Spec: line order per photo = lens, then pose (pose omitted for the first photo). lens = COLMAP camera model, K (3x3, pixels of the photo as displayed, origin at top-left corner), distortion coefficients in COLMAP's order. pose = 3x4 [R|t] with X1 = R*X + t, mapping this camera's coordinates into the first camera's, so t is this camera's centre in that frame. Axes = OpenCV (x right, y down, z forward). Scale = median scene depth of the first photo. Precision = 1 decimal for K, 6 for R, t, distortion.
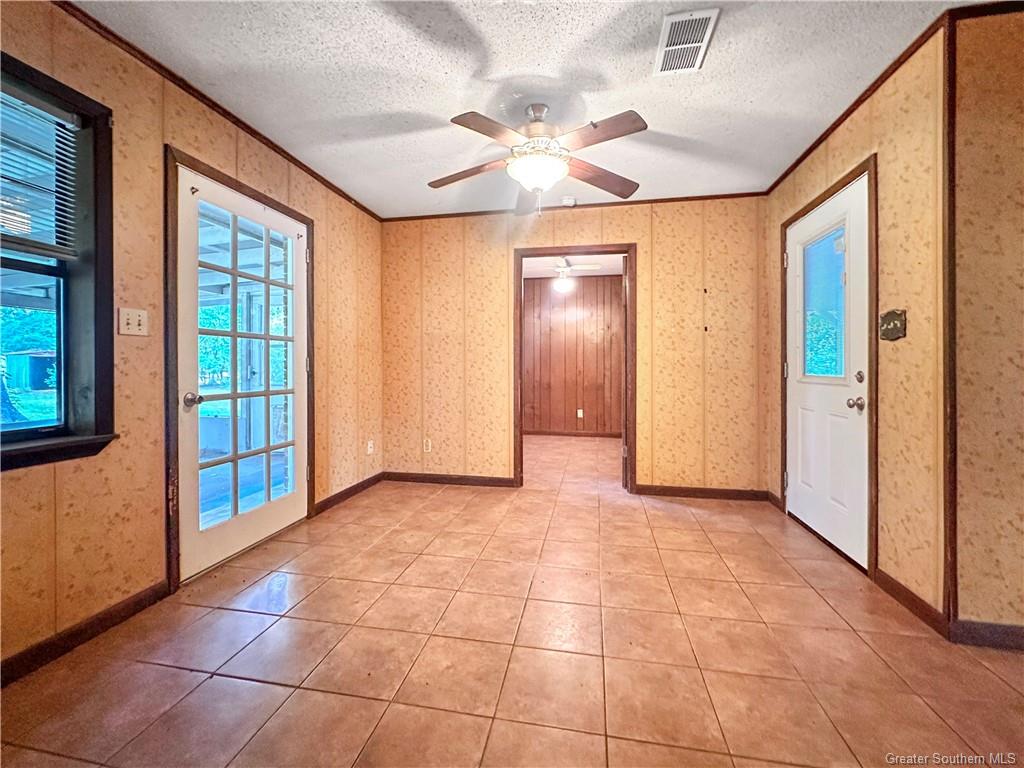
lens RADIAL K [[412.1, 0, 509.9], [0, 412.1, 382.2], [0, 0, 1]] dist [0.000164, 0.000415]
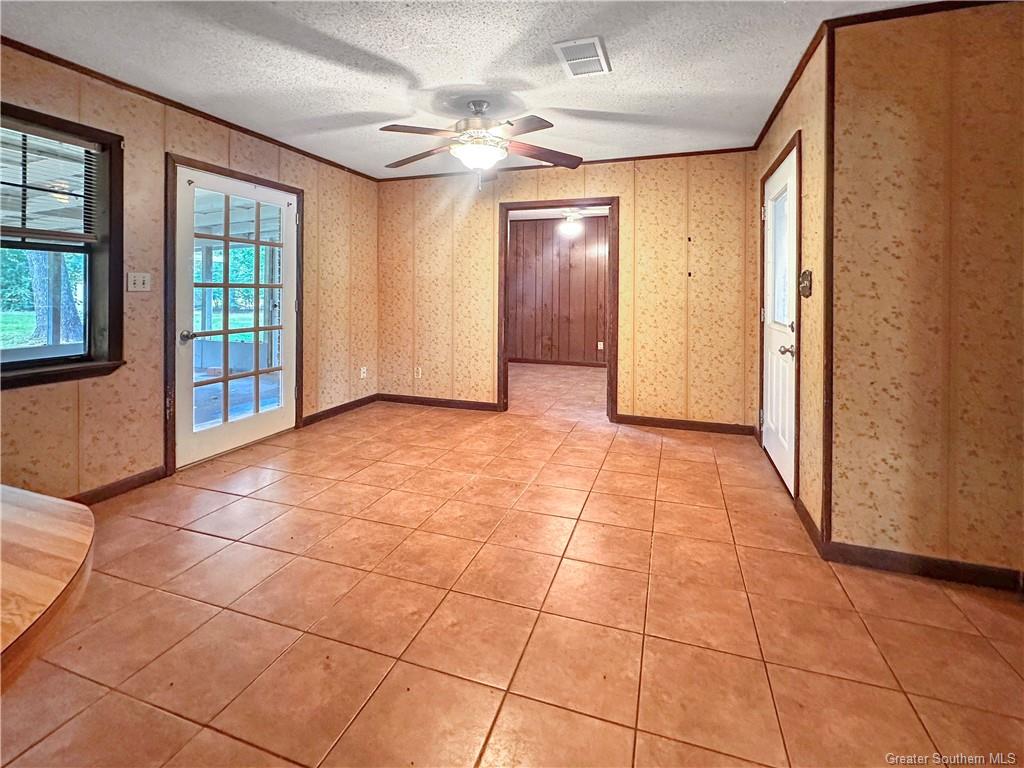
lens RADIAL K [[419.6, 0, 564.8], [0, 419.6, 311.3], [0, 0, 1]] dist [0.002332, 0.000022]
pose [[0.997987, 0.031616, -0.054968, 0.387919], [-0.030907, 0.999428, 0.013704, -0.067820], [0.055370, -0.011978, 0.998394, -0.223634]]
